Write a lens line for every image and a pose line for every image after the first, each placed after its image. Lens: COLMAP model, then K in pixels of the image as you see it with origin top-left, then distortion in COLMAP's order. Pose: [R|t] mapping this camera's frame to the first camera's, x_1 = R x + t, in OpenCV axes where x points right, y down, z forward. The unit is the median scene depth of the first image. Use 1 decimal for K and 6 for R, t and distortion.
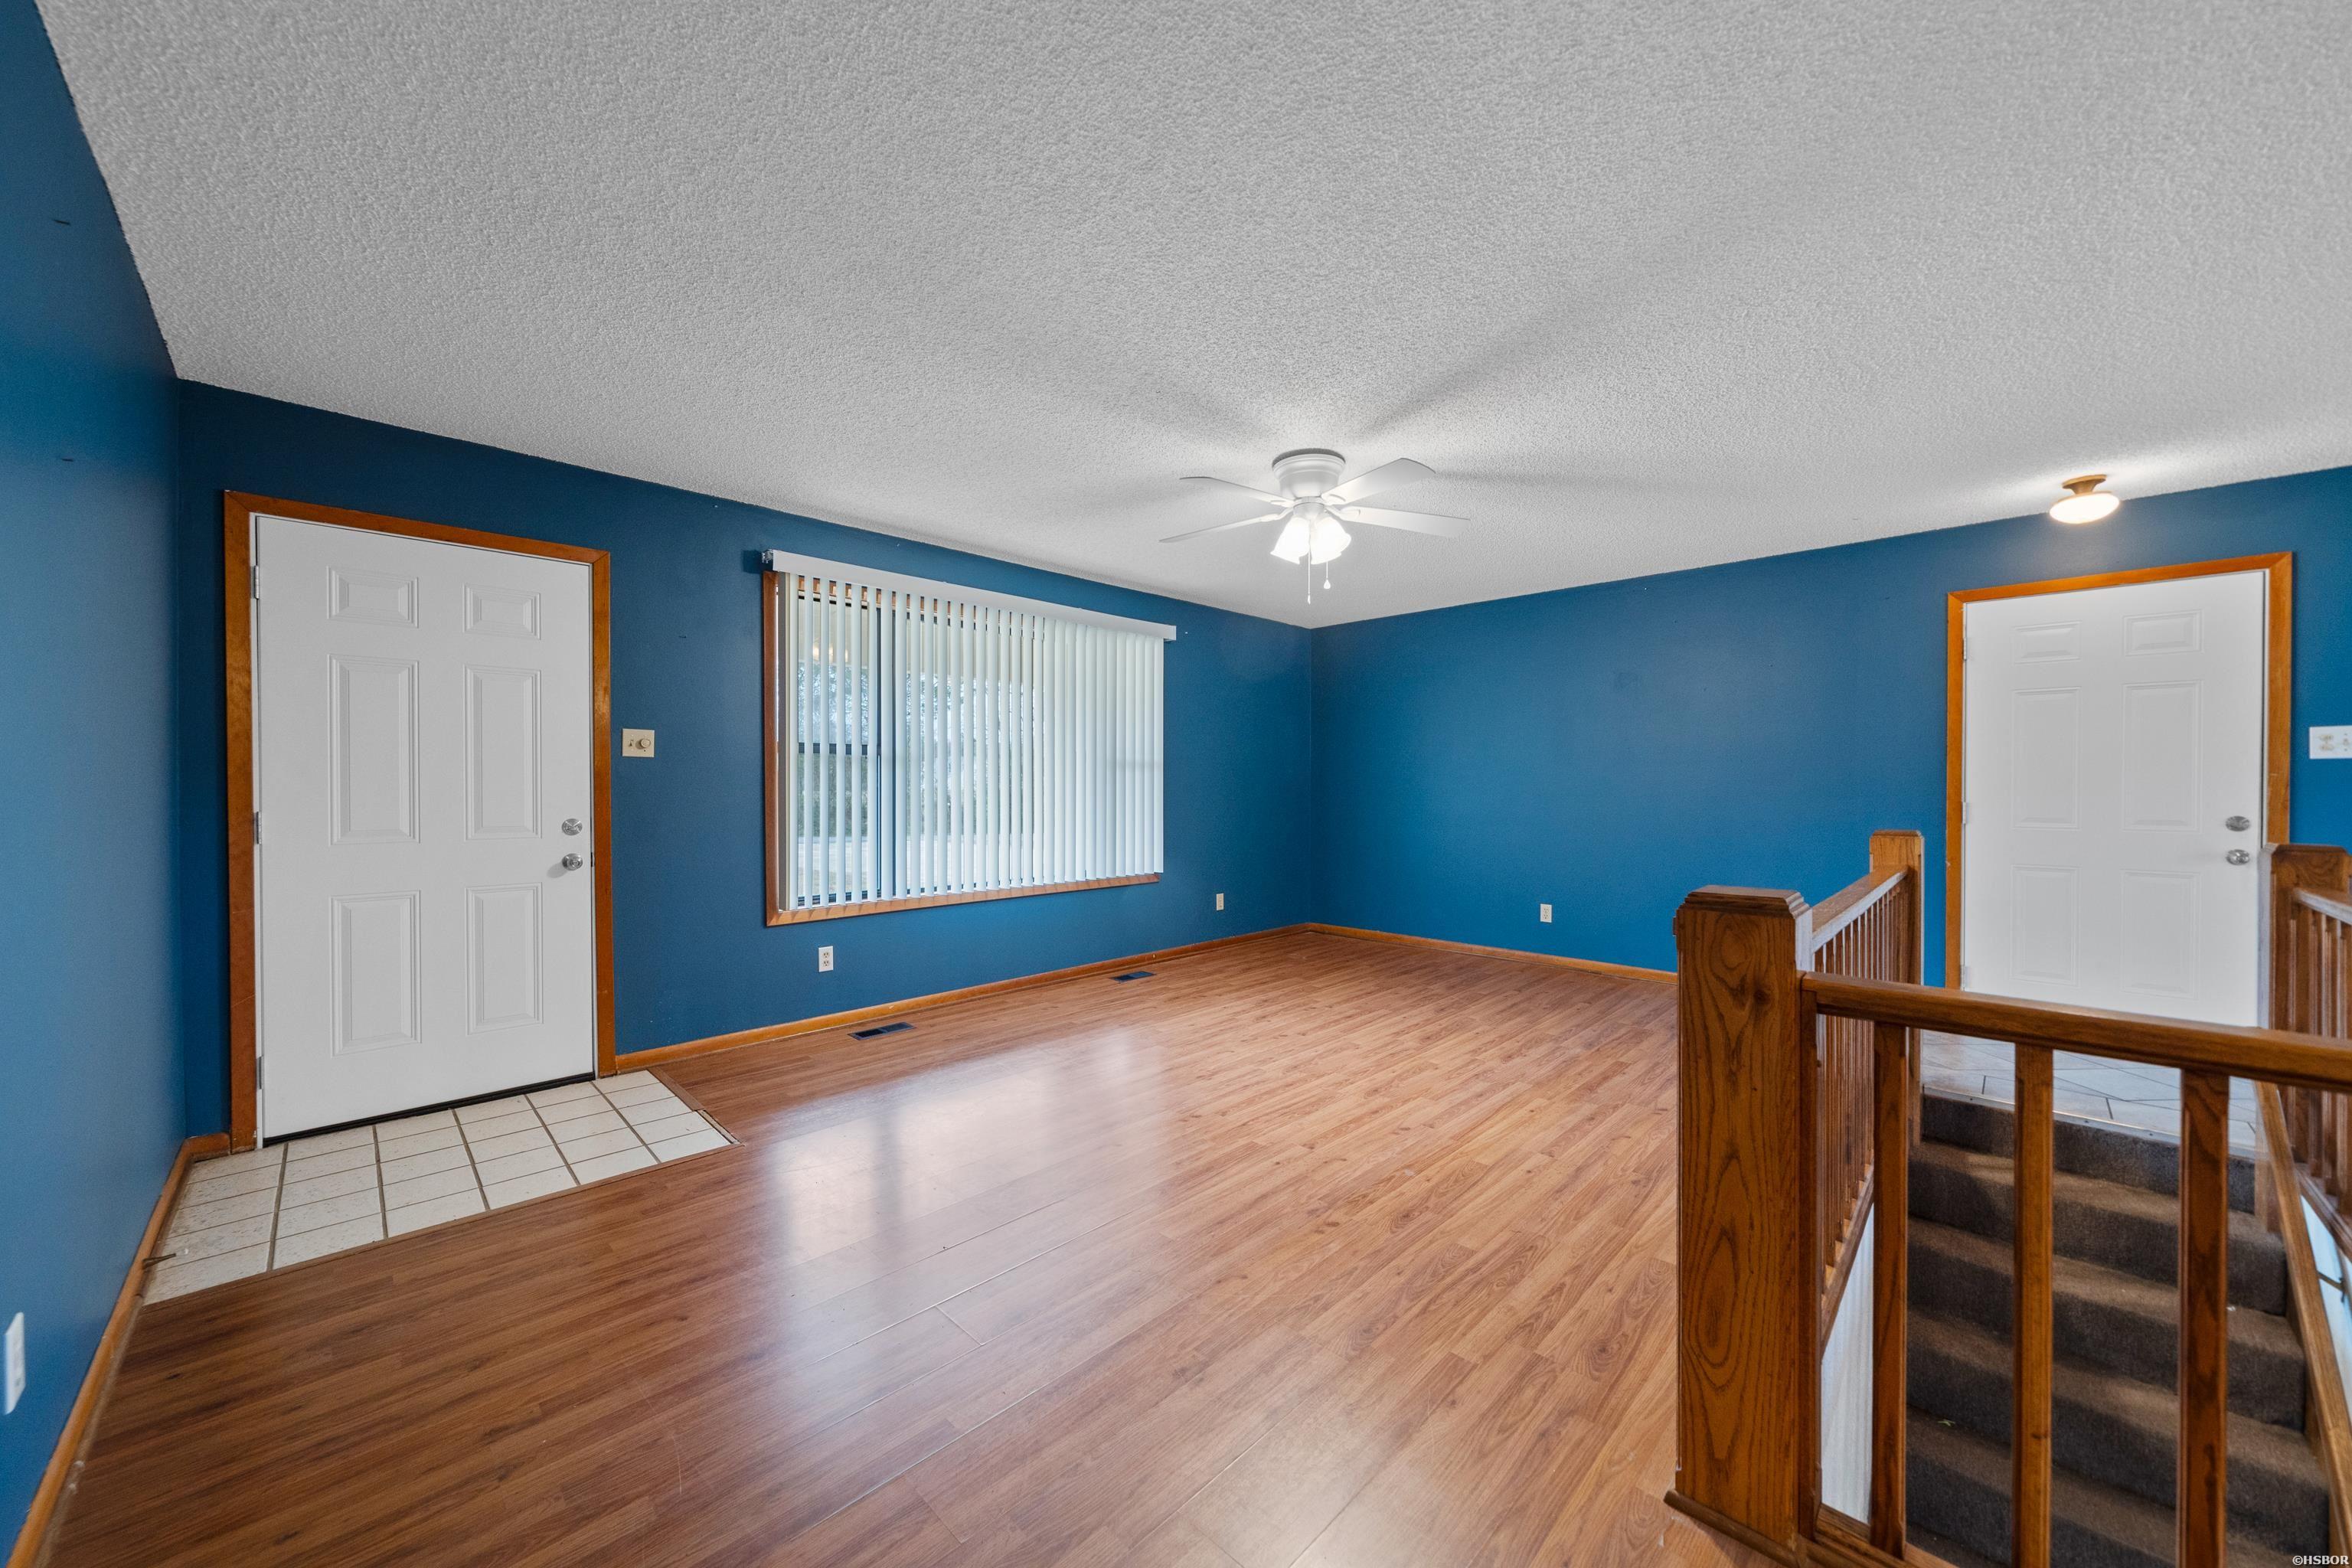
lens RADIAL K [[856.0, 0, 1154.7], [0, 856.0, 783.0], [0, 0, 1]] dist [-0.000707, -0.003986]
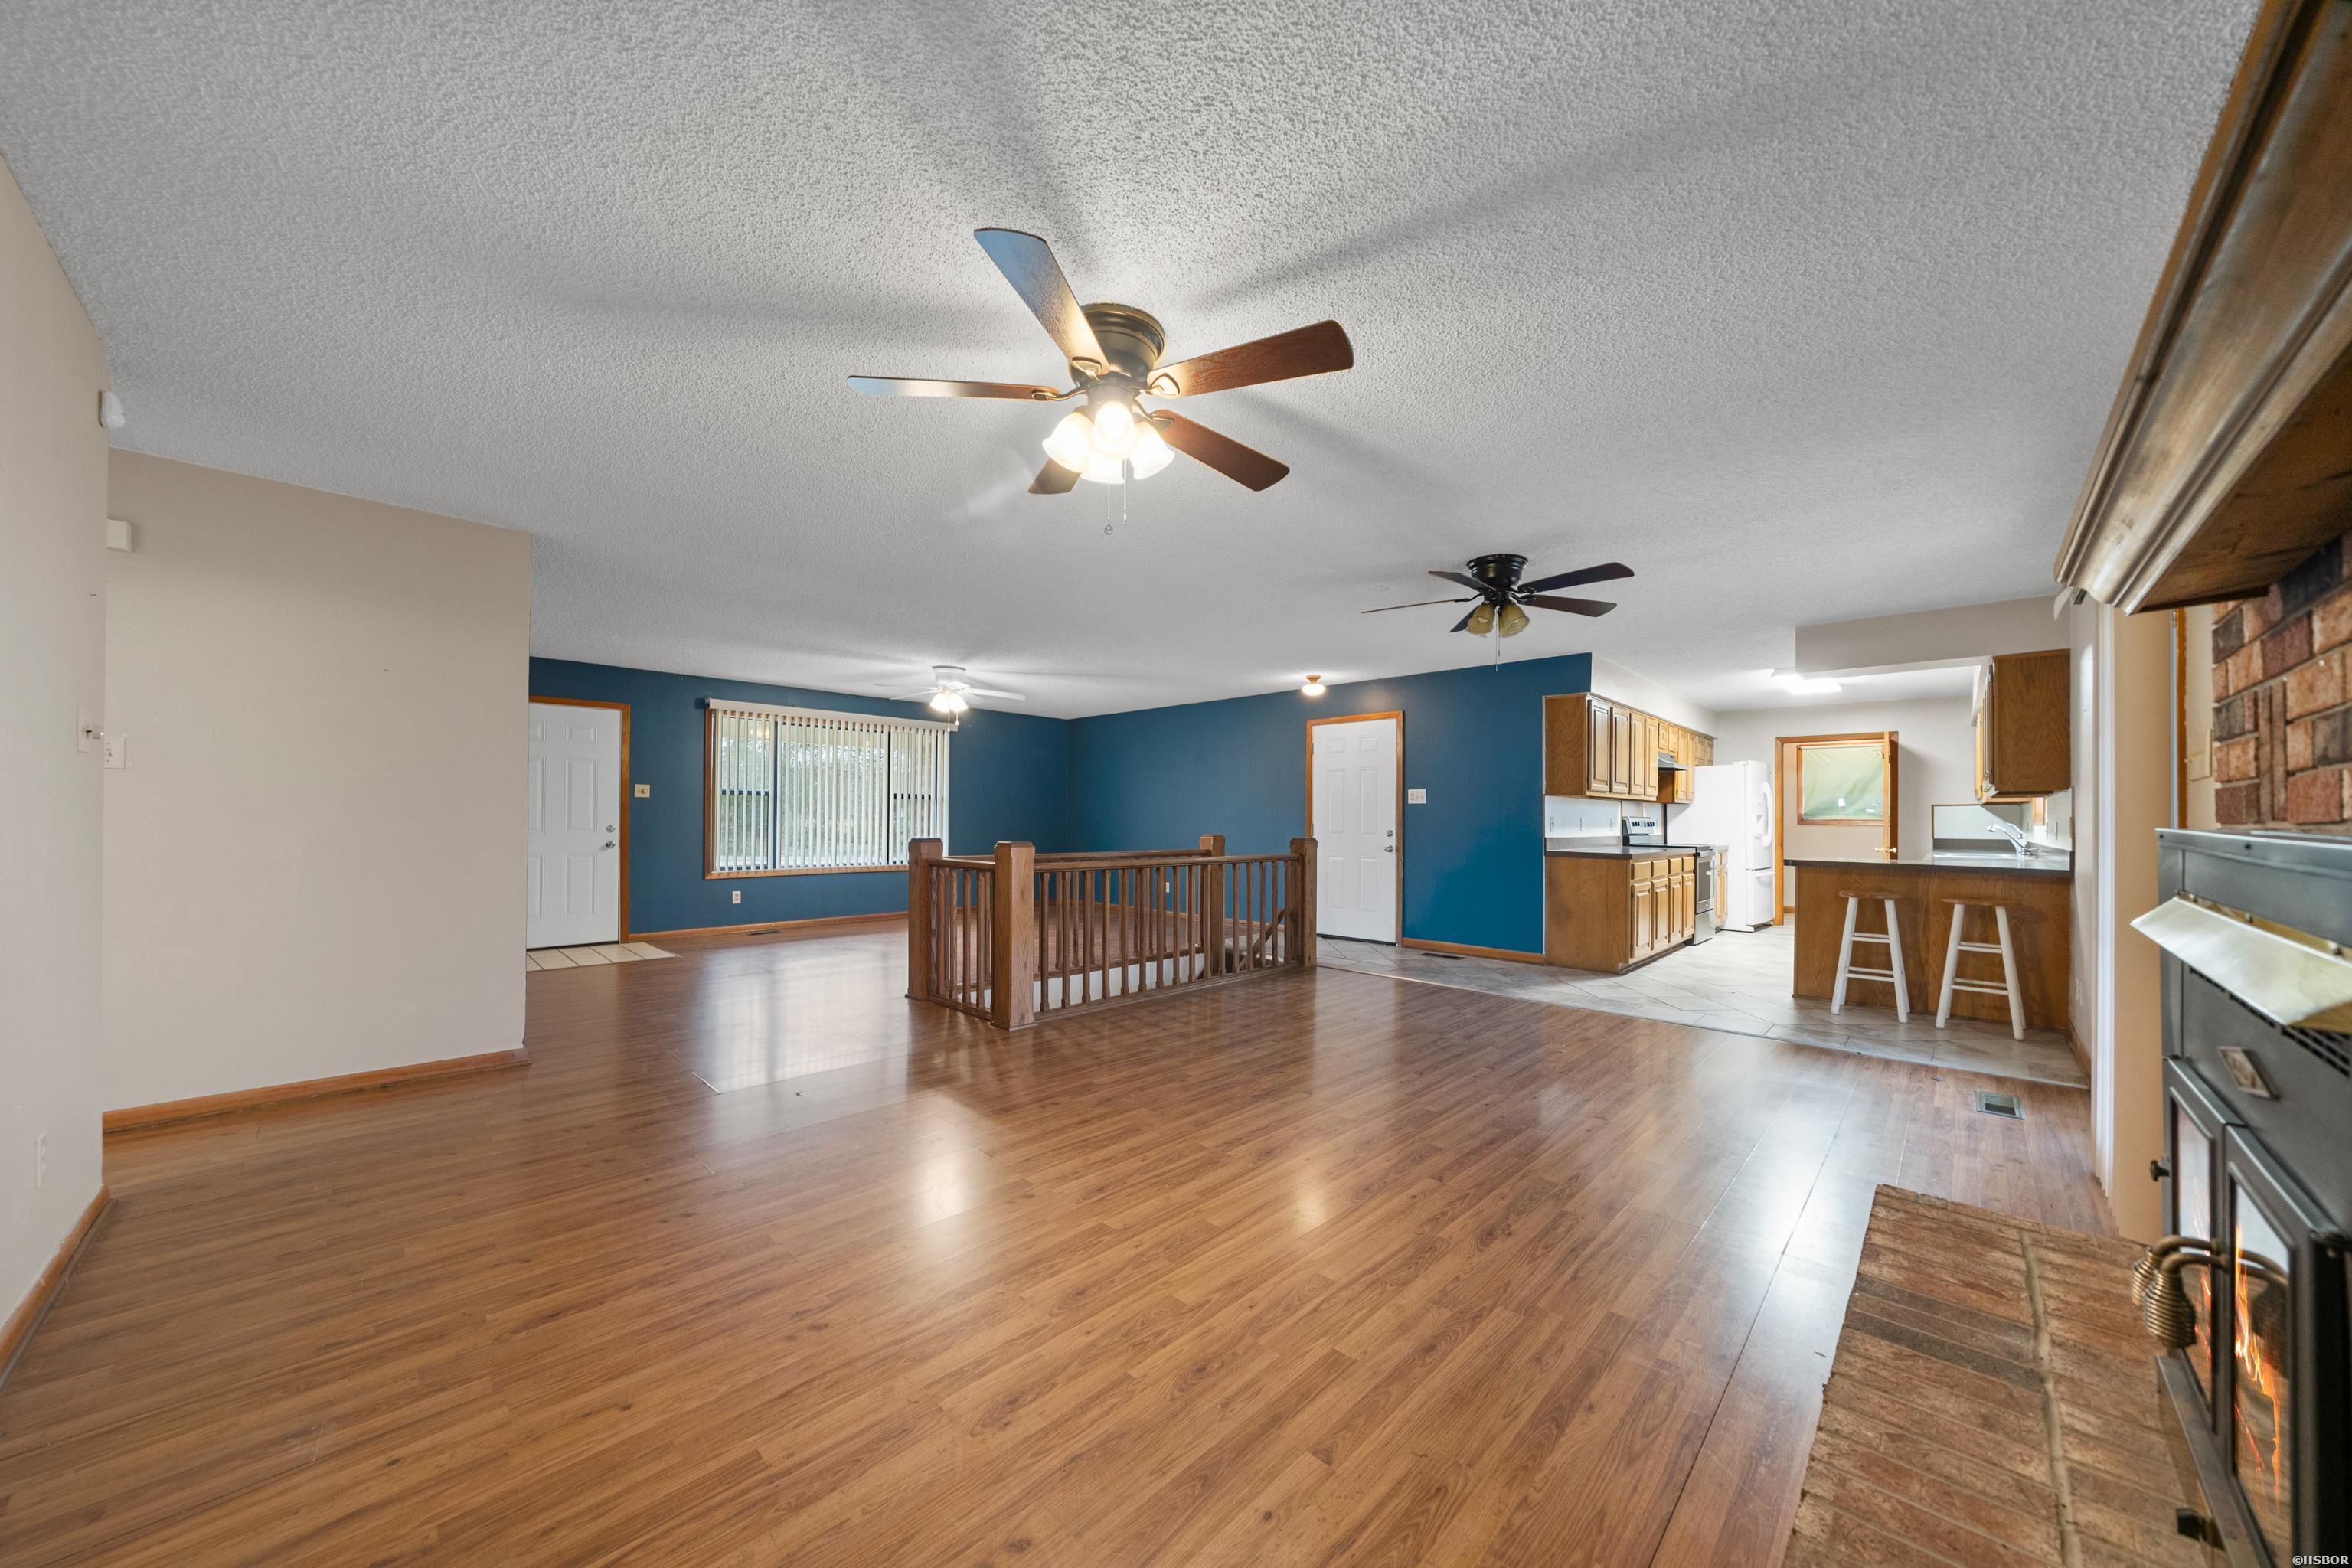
lens RADIAL K [[816.5, 0, 1189.9], [0, 816.5, 803.6], [0, 0, 1]] dist [-0.002898, 0.000129]
pose [[0.999428, 0.007726, 0.032910, 1.082570], [-0.007094, 0.999789, -0.019281, 0.023770], [-0.033052, 0.019036, 0.999272, -1.679226]]
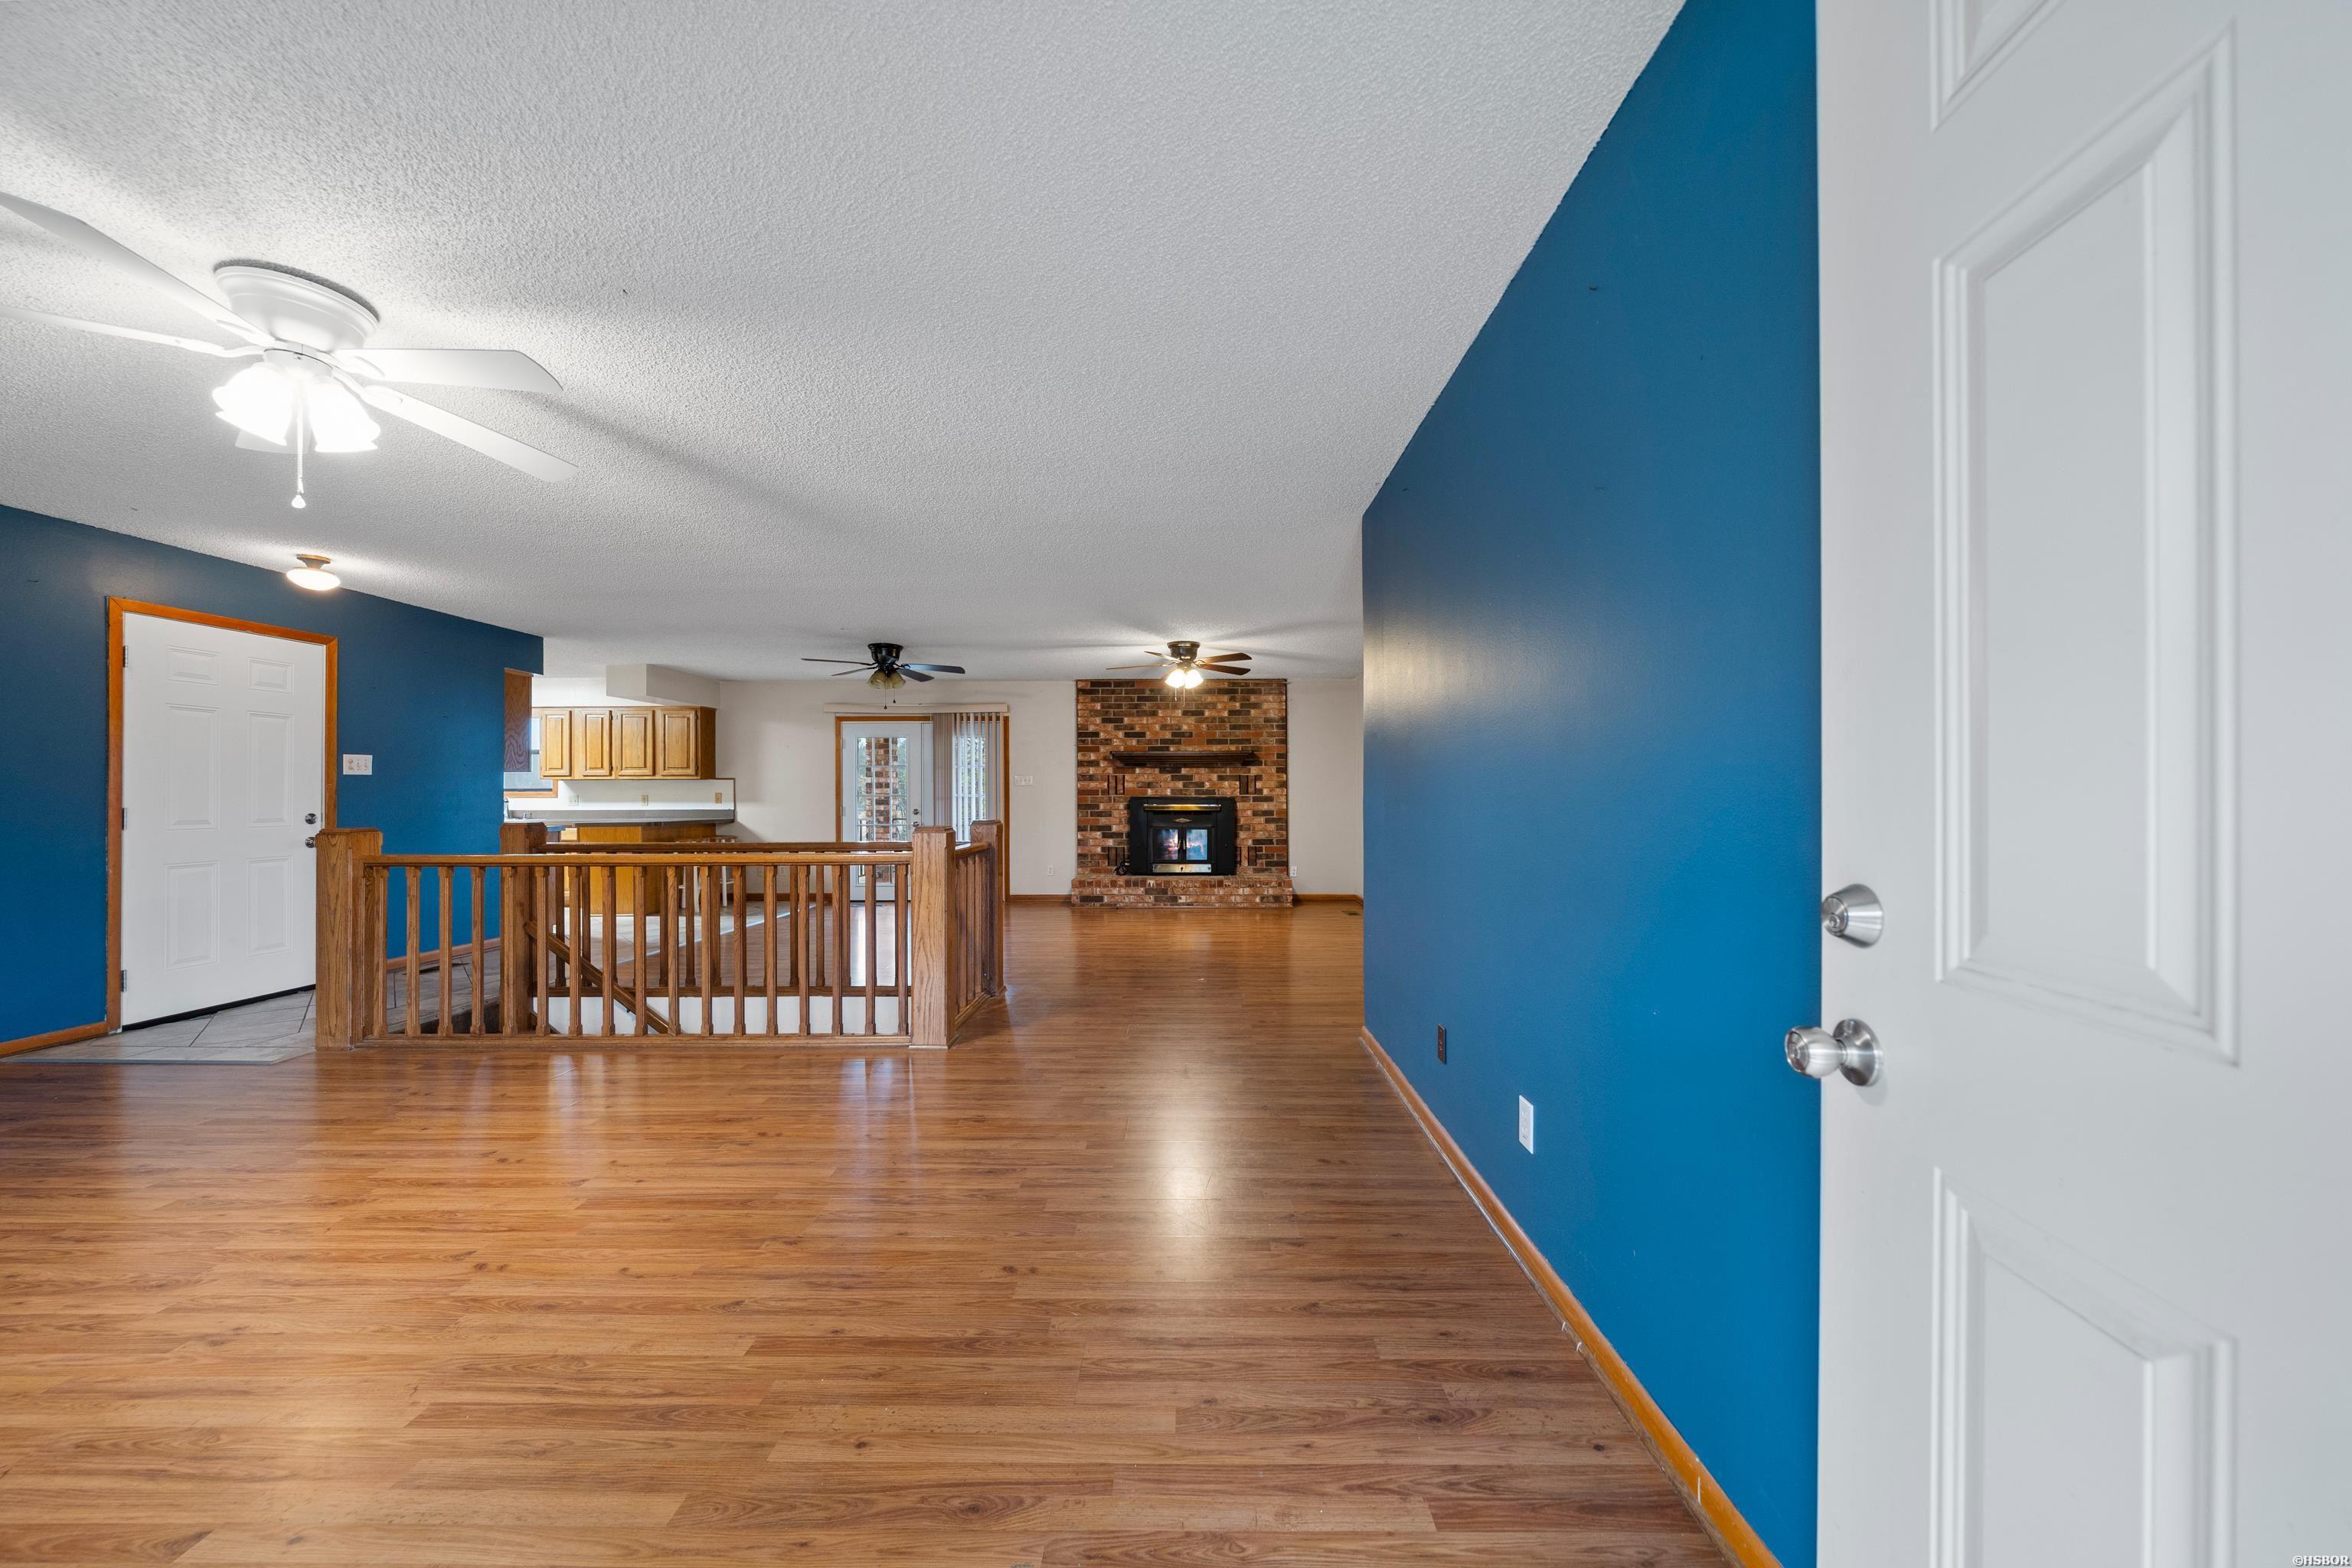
lens RADIAL K [[803.5, 0, 1175.1], [0, 803.5, 796.0], [0, 0, 1]] dist [-0.001336, -0.000085]
pose [[-0.706046, 0.000648, 0.708166, -1.084660], [0.003336, 0.999992, 0.002410, 0.015716], [-0.708159, 0.004064, -0.706042, 1.431757]]
